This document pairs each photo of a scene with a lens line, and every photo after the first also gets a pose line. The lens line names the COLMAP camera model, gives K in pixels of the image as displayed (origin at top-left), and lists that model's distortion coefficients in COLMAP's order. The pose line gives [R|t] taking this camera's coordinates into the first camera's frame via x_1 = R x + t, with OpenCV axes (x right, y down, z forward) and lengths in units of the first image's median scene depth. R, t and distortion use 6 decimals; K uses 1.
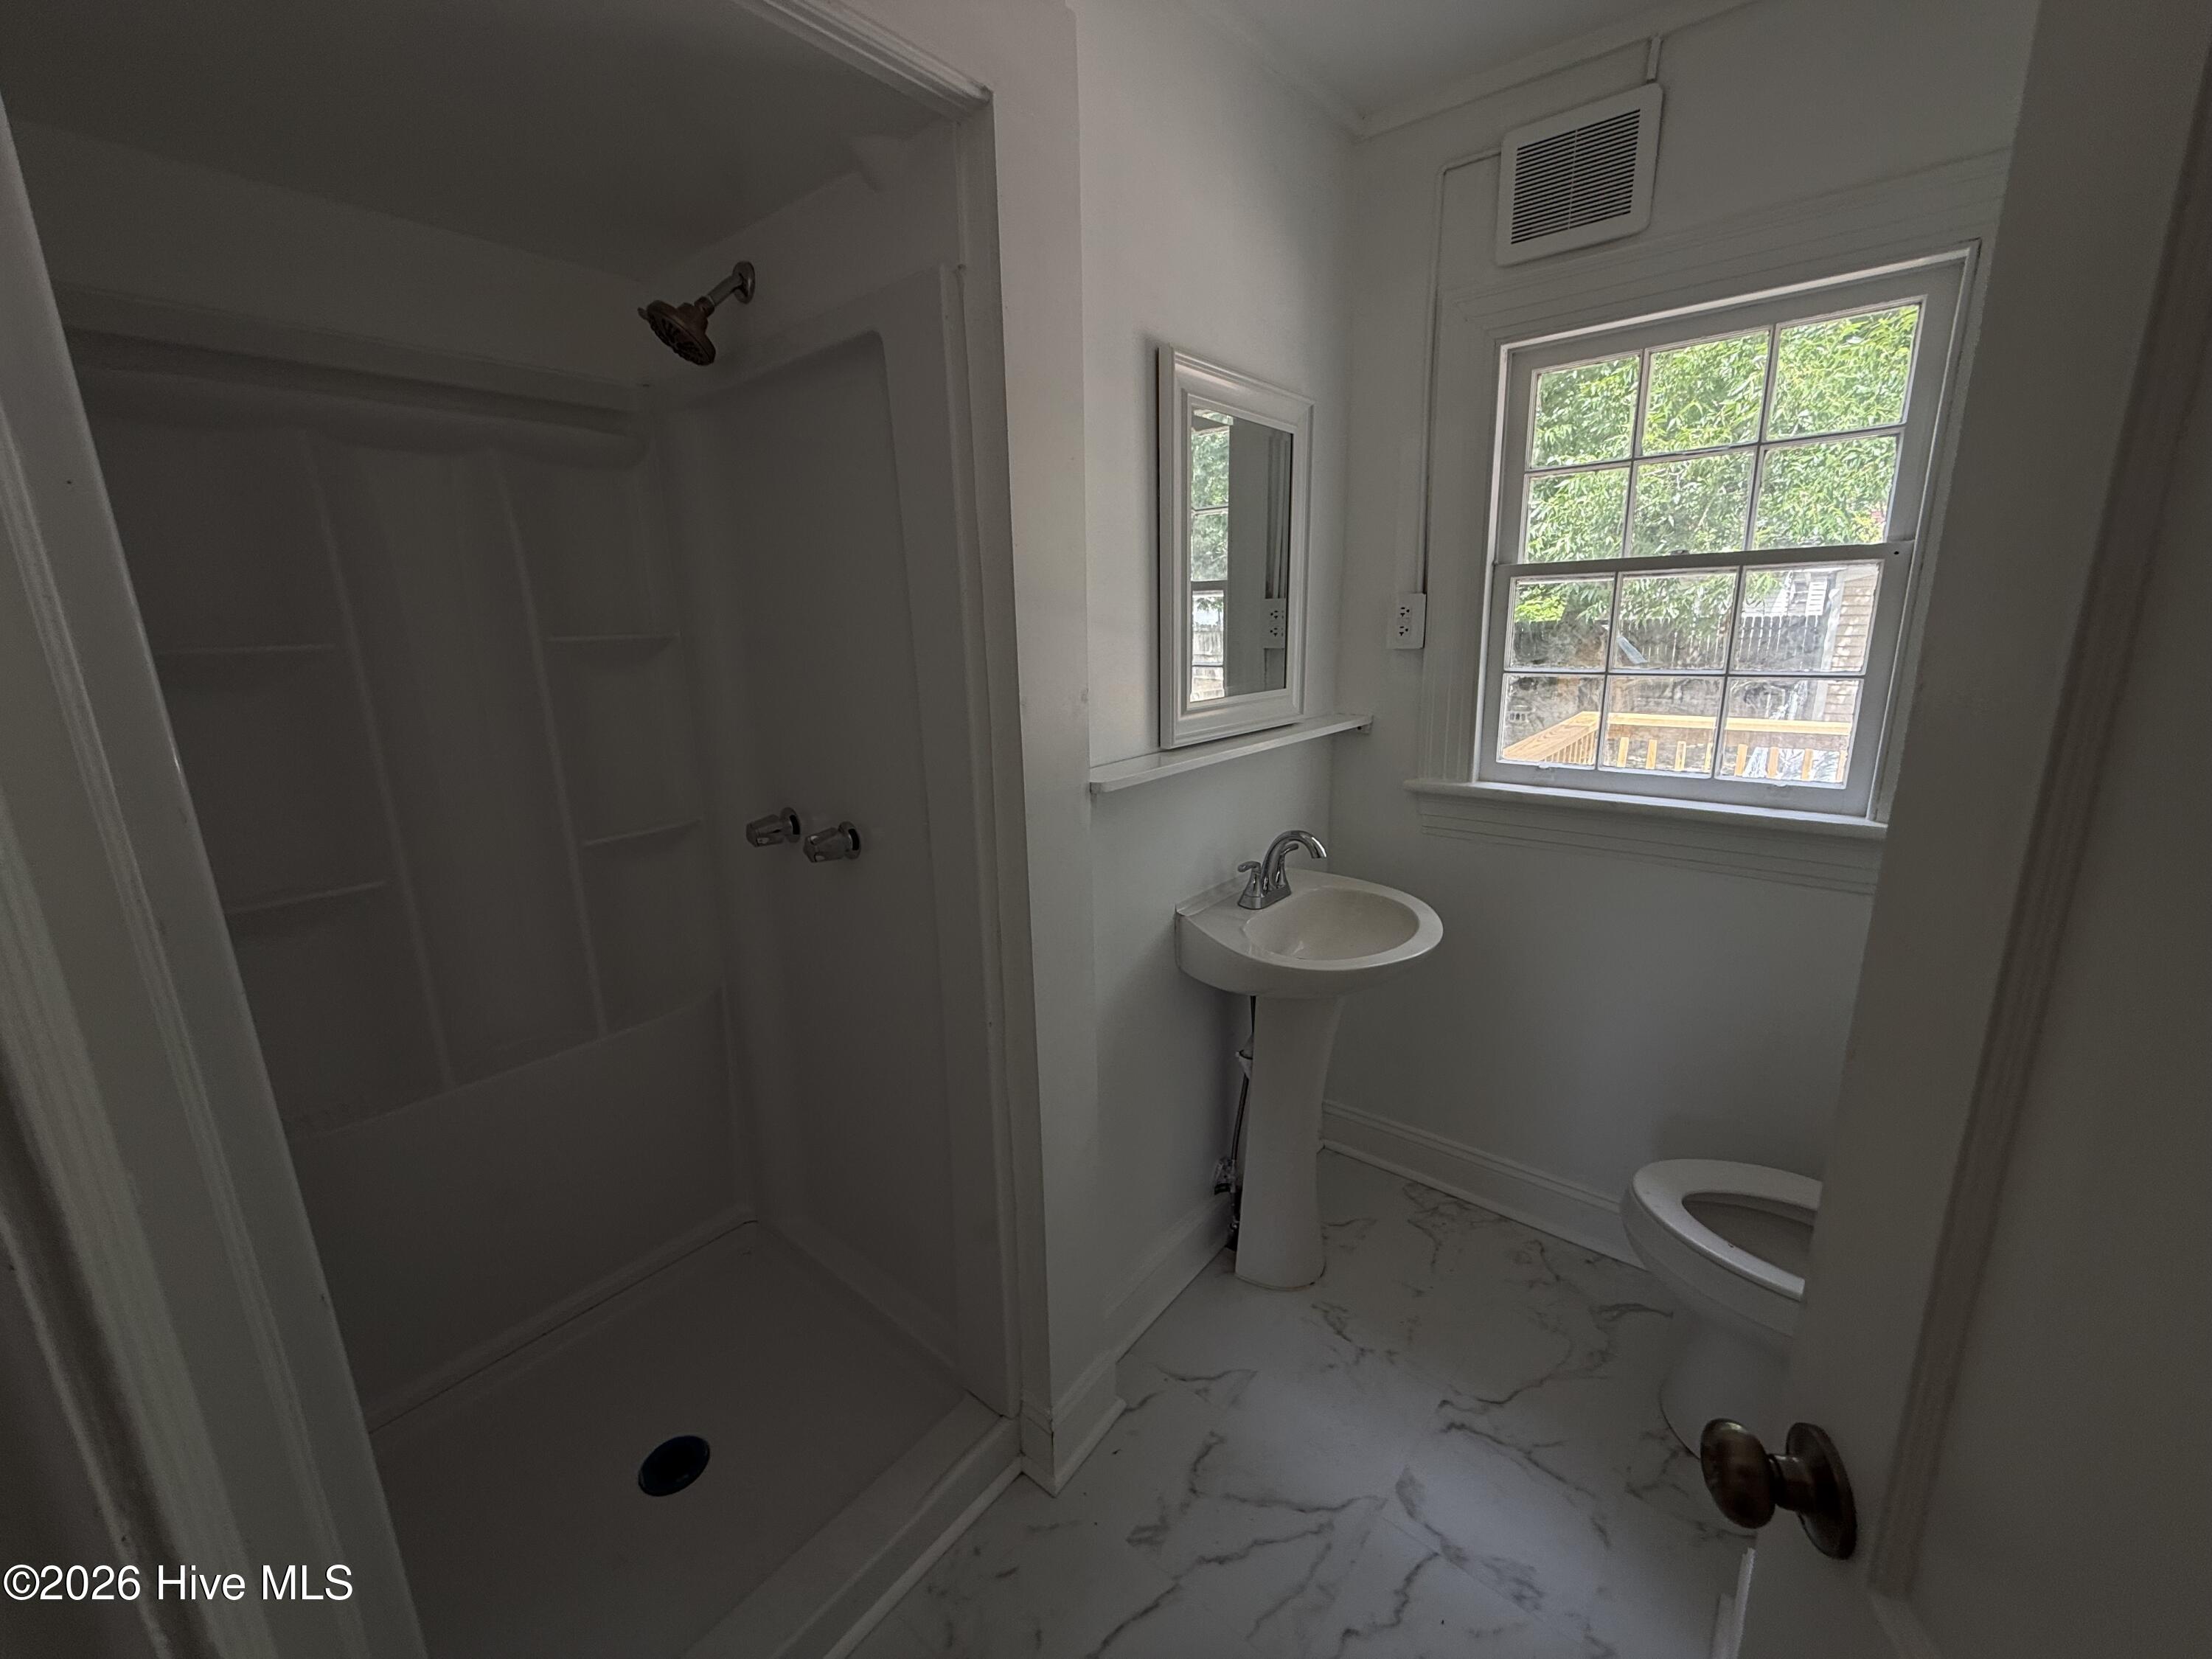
lens RADIAL K [[873.8, 0, 1106.0], [0, 873.8, 829.5], [0, 0, 1]] dist [0.001280, -0.000154]
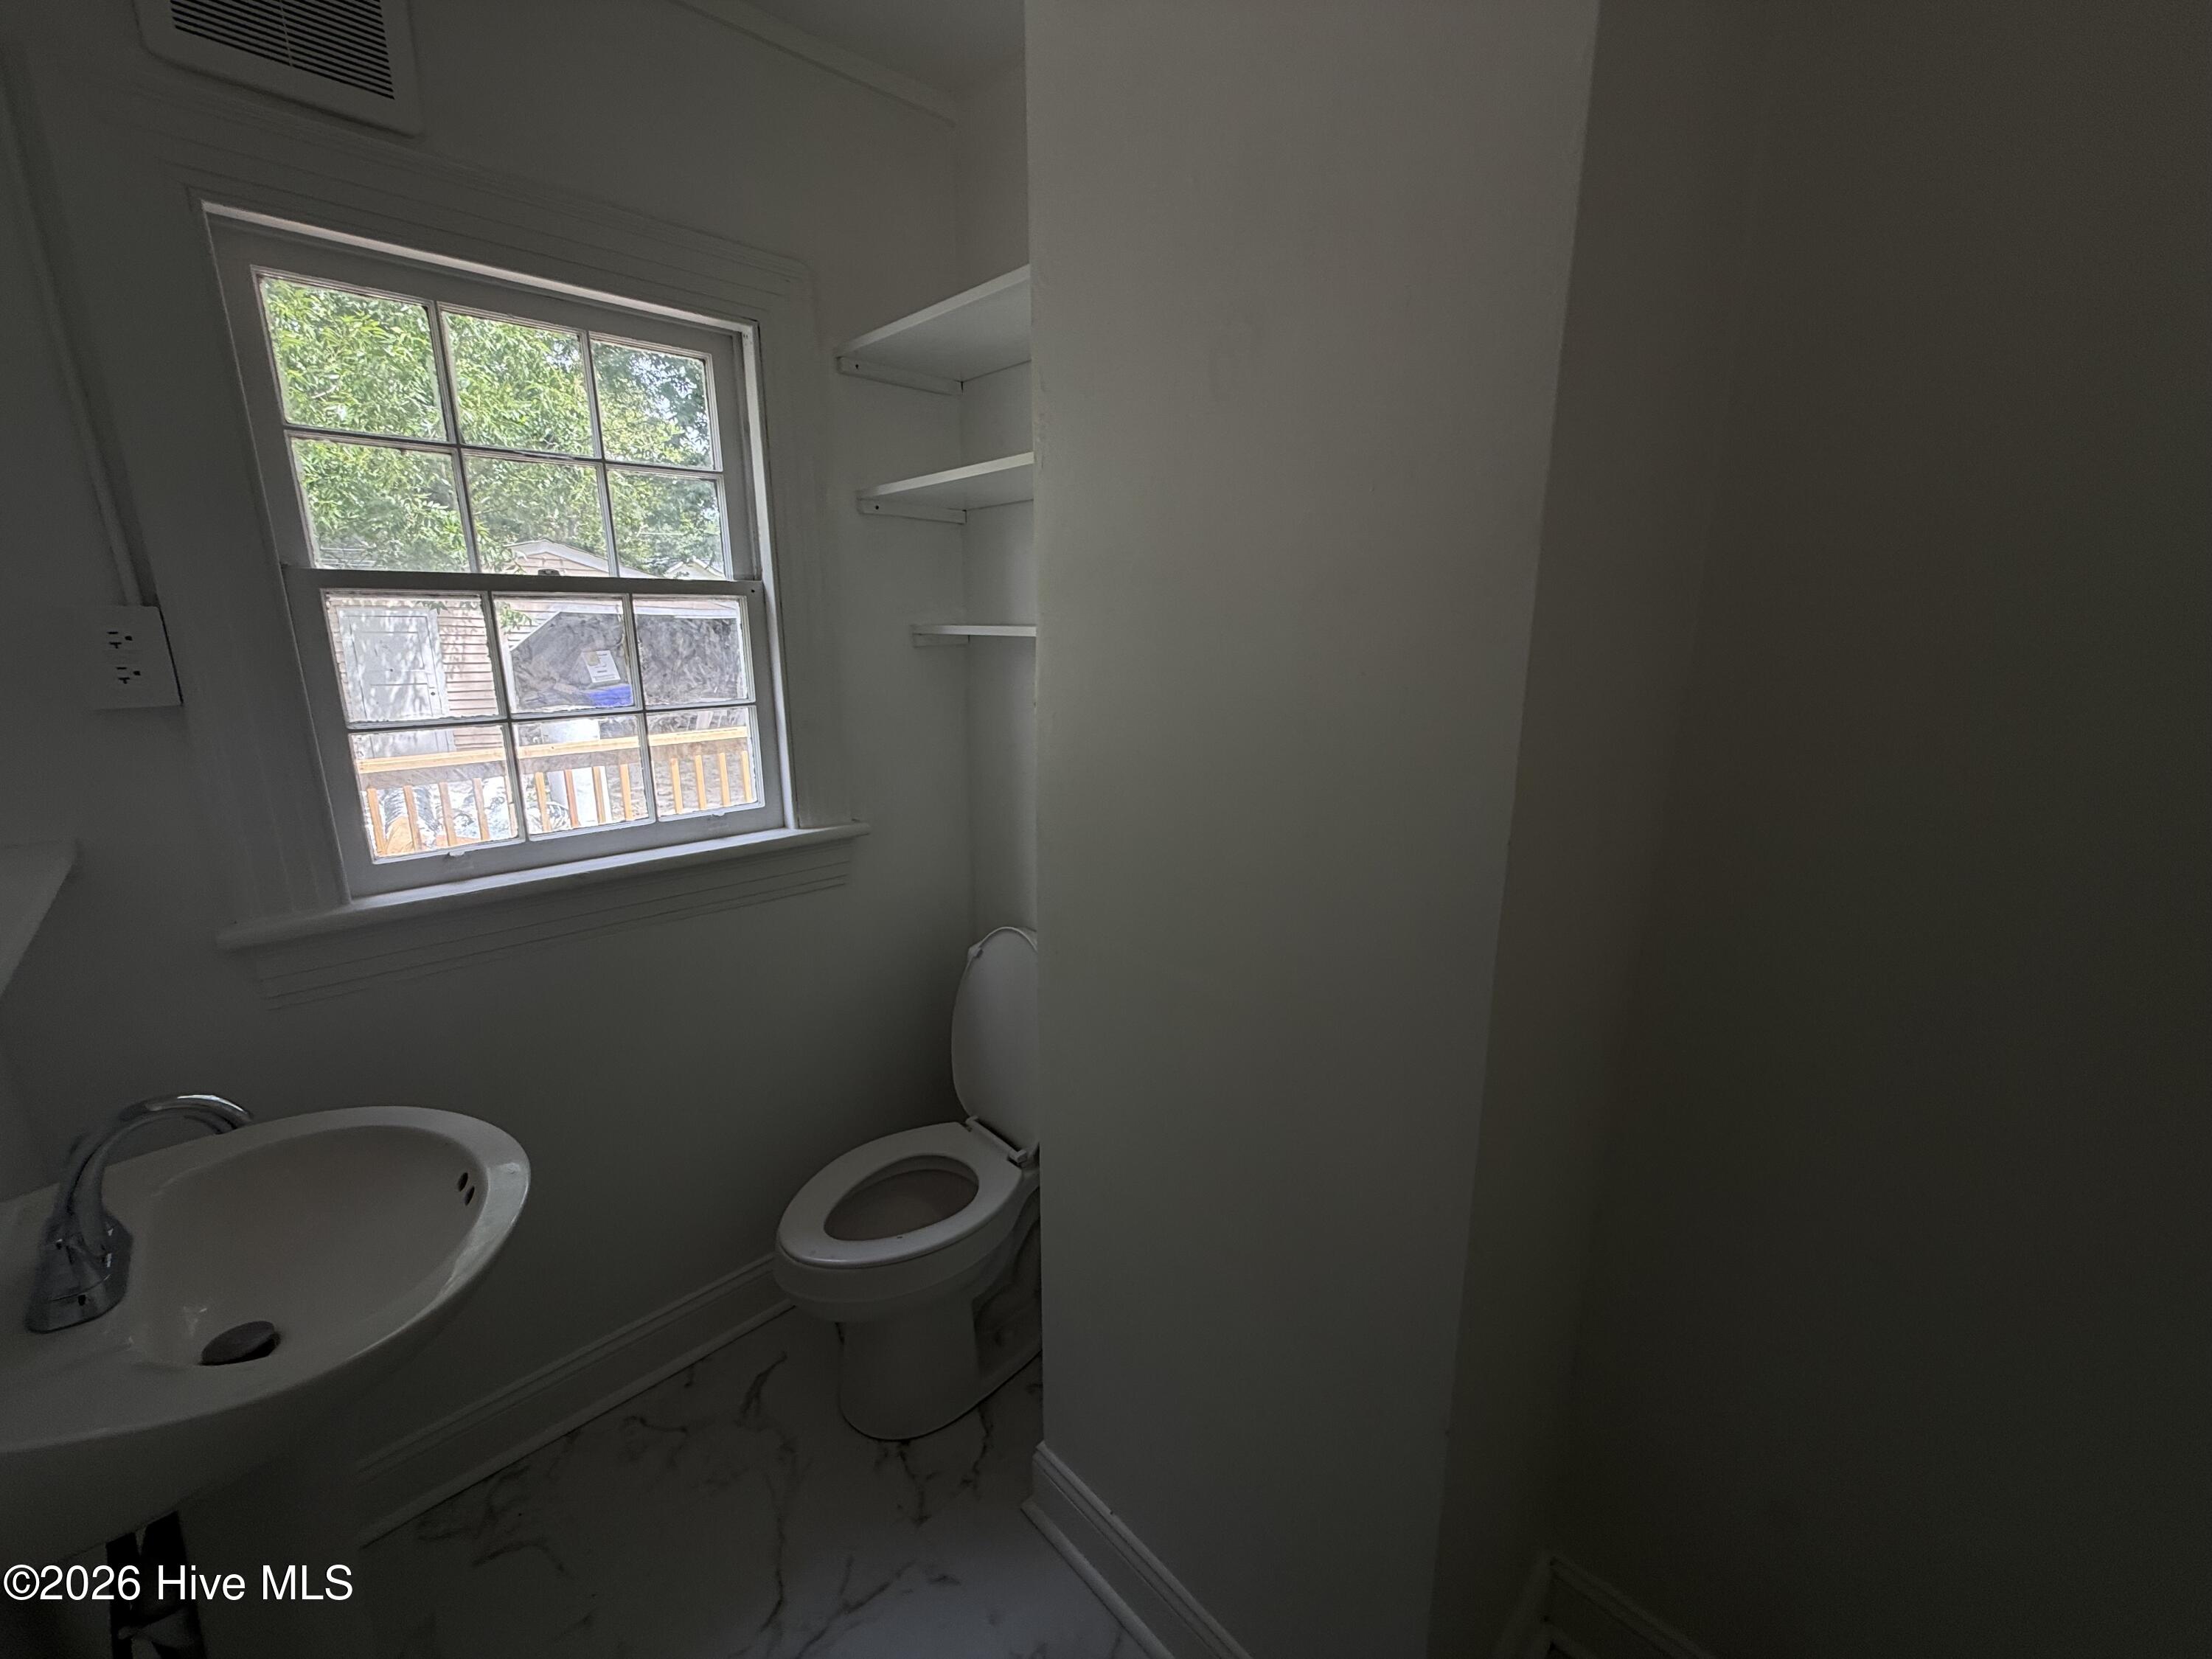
lens RADIAL K [[873.8, 0, 1106.0], [0, 873.8, 829.5], [0, 0, 1]] dist [0.001280, -0.000154]
pose [[0.110948, -0.204414, 0.972577, -0.159851], [0.231112, 0.957096, 0.174796, -0.106873], [-0.966580, 0.205381, 0.153430, 0.417924]]
